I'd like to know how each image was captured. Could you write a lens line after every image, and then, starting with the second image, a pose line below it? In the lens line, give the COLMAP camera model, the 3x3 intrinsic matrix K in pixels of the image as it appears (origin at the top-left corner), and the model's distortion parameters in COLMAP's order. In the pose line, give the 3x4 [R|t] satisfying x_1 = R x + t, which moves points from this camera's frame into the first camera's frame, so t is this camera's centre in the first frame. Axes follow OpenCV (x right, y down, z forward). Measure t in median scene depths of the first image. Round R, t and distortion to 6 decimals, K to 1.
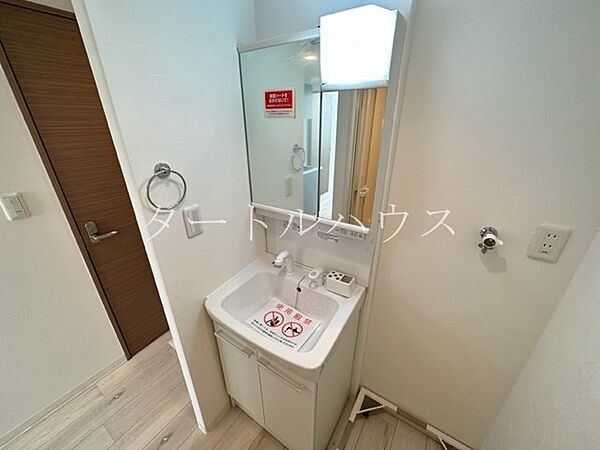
lens RADIAL K [[240.7, 0, 298.8], [0, 240.7, 225.2], [0, 0, 1]] dist [-0.002522, -0.000606]
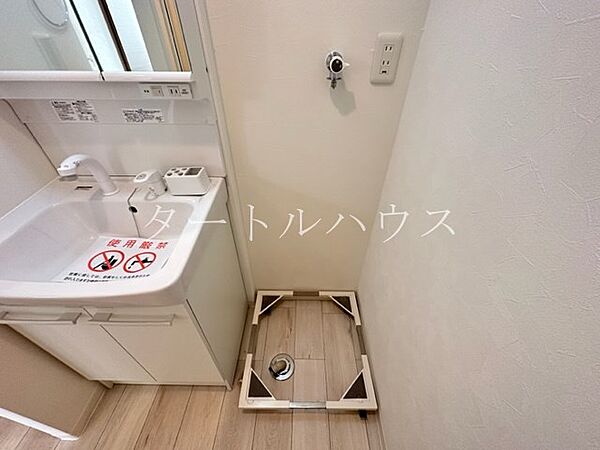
lens RADIAL K [[240.7, 0, 298.3], [0, 240.7, 224.1], [0, 0, 1]] dist [-0.002522, -0.000606]
pose [[0.840864, -0.332223, 0.427288, 0.097077], [0.209672, 0.927753, 0.308726, 0.205533], [-0.498983, -0.170006, 0.849773, 0.181378]]
